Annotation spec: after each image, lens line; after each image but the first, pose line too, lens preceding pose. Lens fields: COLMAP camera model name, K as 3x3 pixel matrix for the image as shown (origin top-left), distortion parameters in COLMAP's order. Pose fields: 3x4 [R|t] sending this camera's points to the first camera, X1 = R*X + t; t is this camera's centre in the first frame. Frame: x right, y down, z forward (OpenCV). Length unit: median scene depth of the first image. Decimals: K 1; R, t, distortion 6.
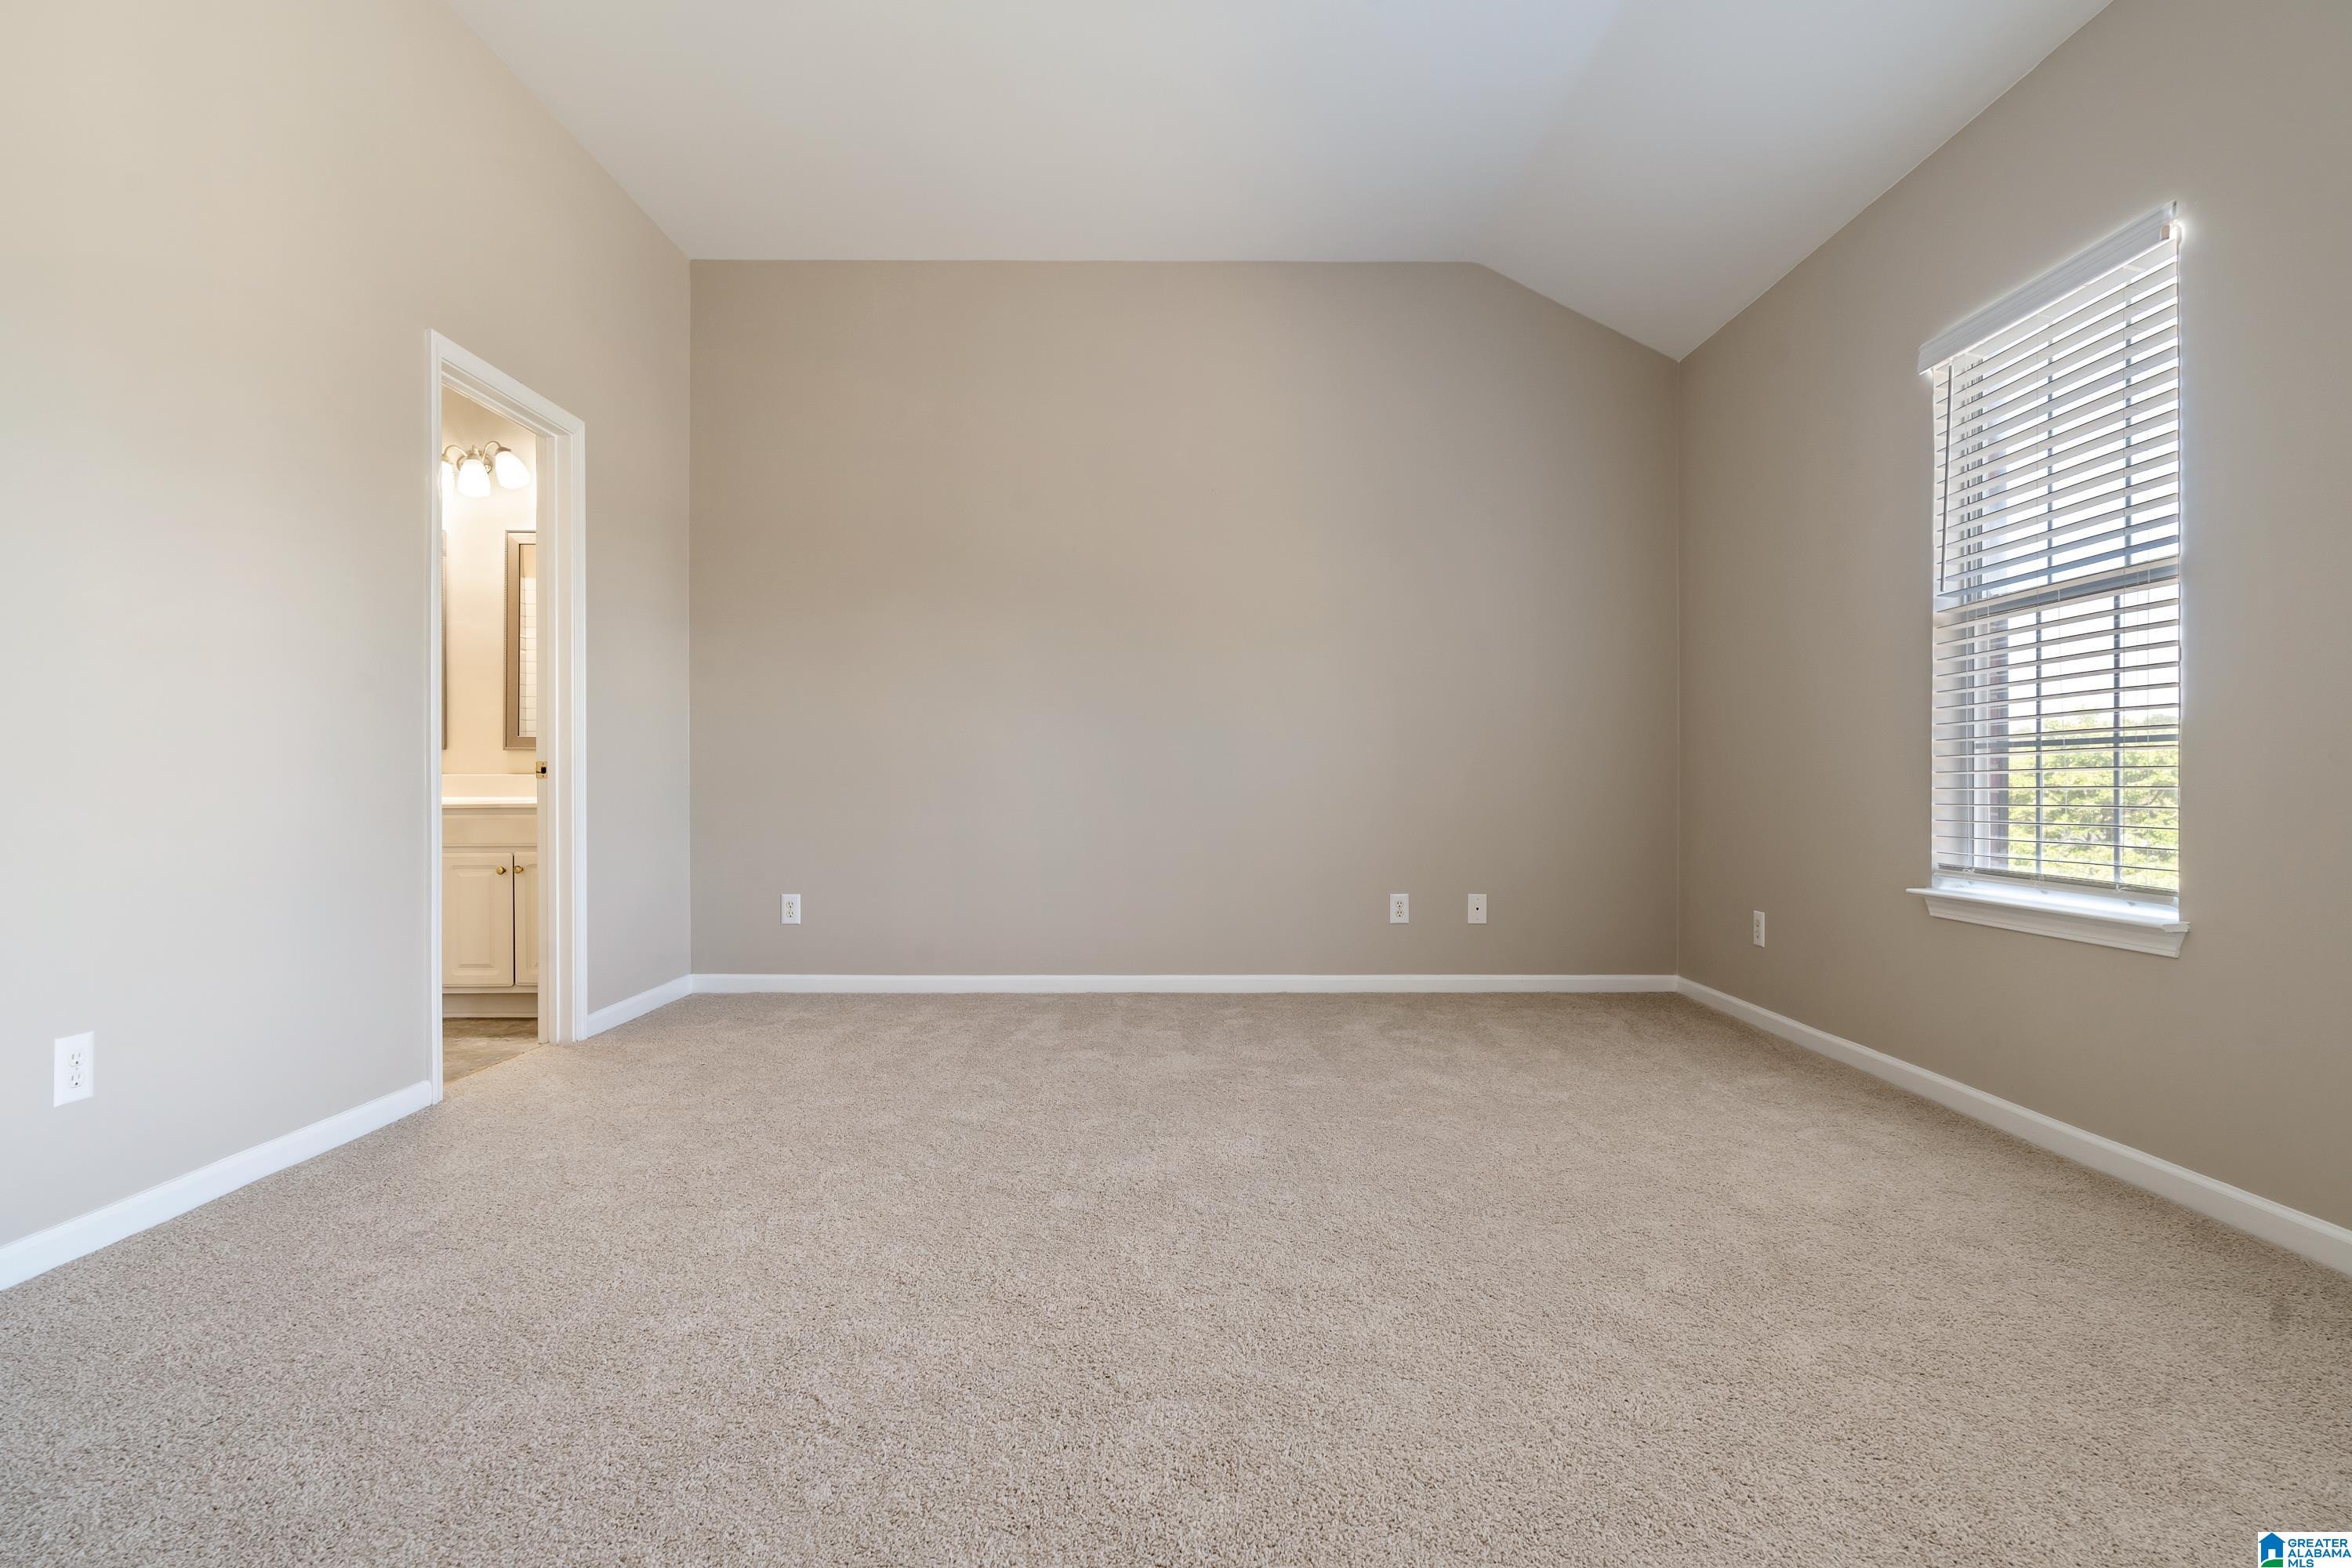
lens RADIAL K [[1189.2, 0, 1176.0], [0, 1189.2, 784.0], [0, 0, 1]] dist [0.000415, -0.001081]
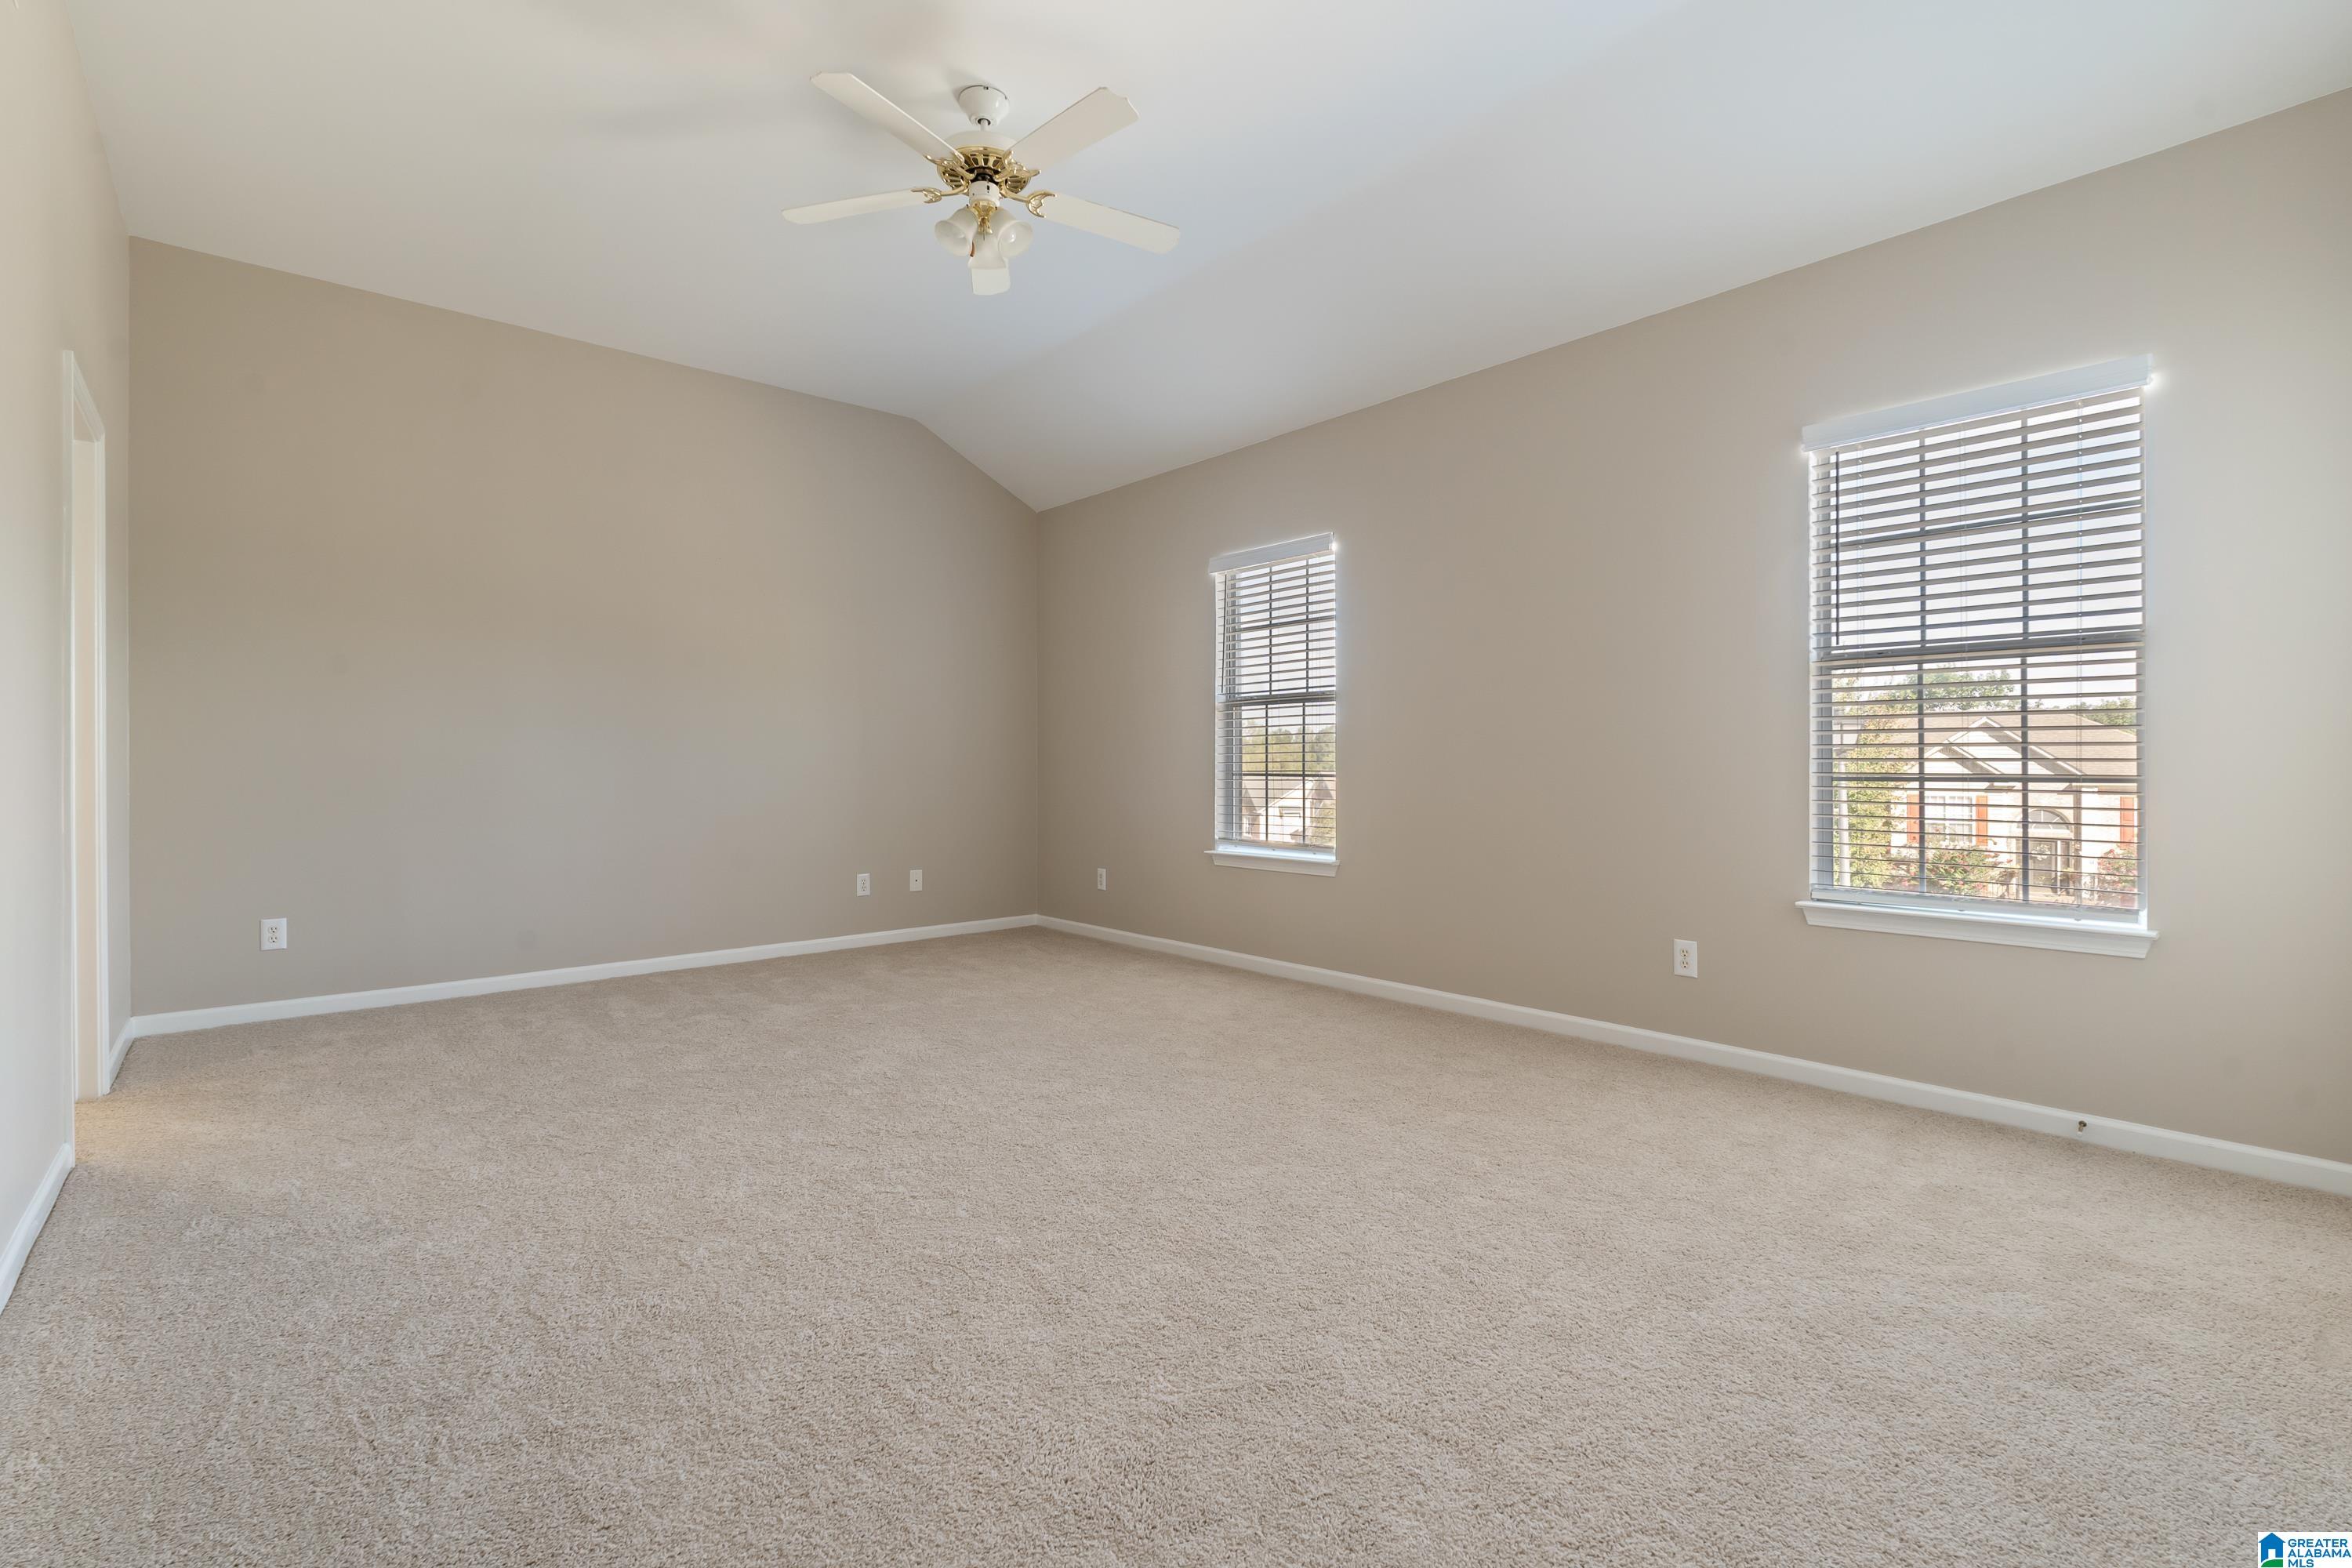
lens RADIAL K [[1060.5, 0, 1176.0], [0, 1060.5, 784.0], [0, 0, 1]] dist [-0.000961, -0.000185]
pose [[0.750804, -0.015969, 0.660333, -0.516199], [0.002651, 0.999773, 0.021164, -0.052550], [-0.660520, -0.014139, 0.750675, -0.213284]]
